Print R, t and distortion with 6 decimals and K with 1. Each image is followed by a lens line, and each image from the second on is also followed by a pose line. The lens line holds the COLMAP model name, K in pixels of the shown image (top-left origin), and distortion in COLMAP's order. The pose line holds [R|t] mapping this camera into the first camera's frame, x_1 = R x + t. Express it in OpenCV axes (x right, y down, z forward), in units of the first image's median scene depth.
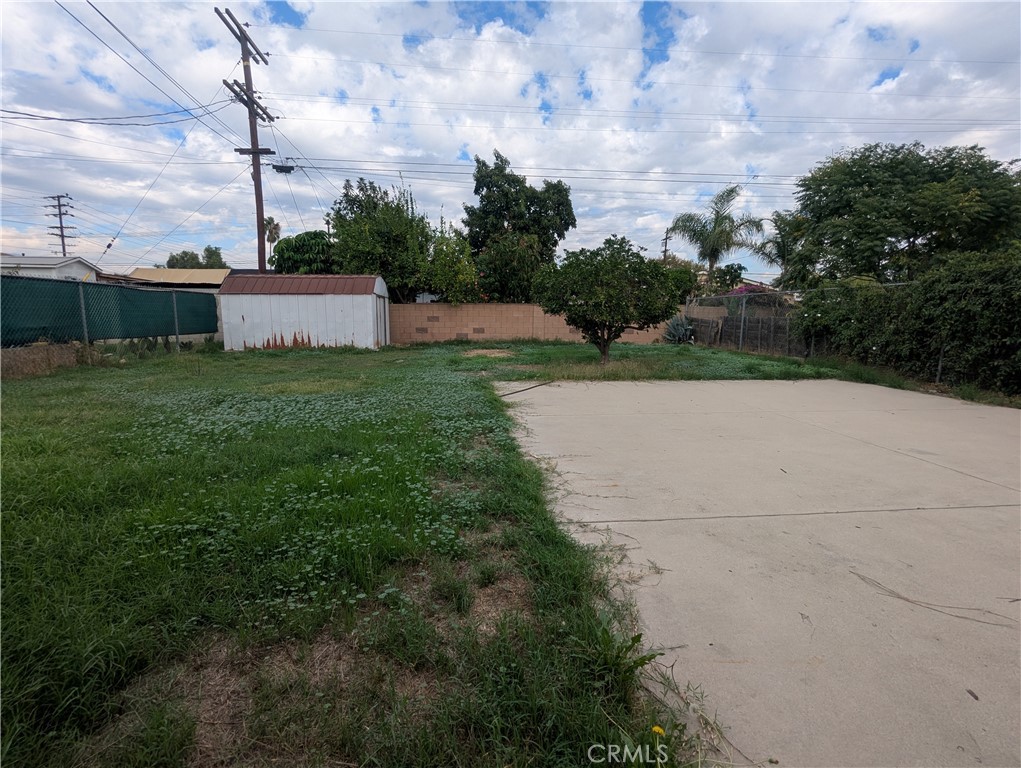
lens RADIAL K [[482.2, 0, 510.5], [0, 482.2, 384.0], [0, 0, 1]] dist [-0.011616, -0.000150]
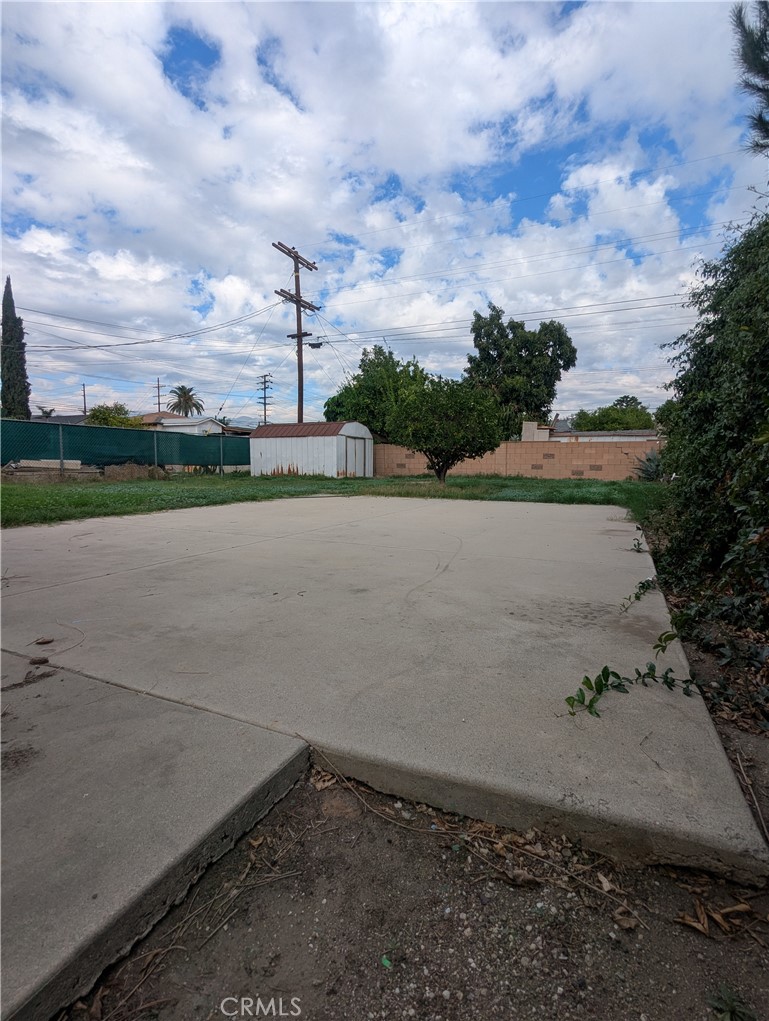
lens RADIAL K [[485.1, 0, 384.5], [0, 485.1, 510.5], [0, 0, 1]] dist [0.001152, 0.000407]
pose [[0.853993, 0.052278, -0.517651, 0.416079], [-0.076188, 0.996779, -0.025026, 0.031569], [0.514676, 0.060811, 0.855226, -0.034019]]
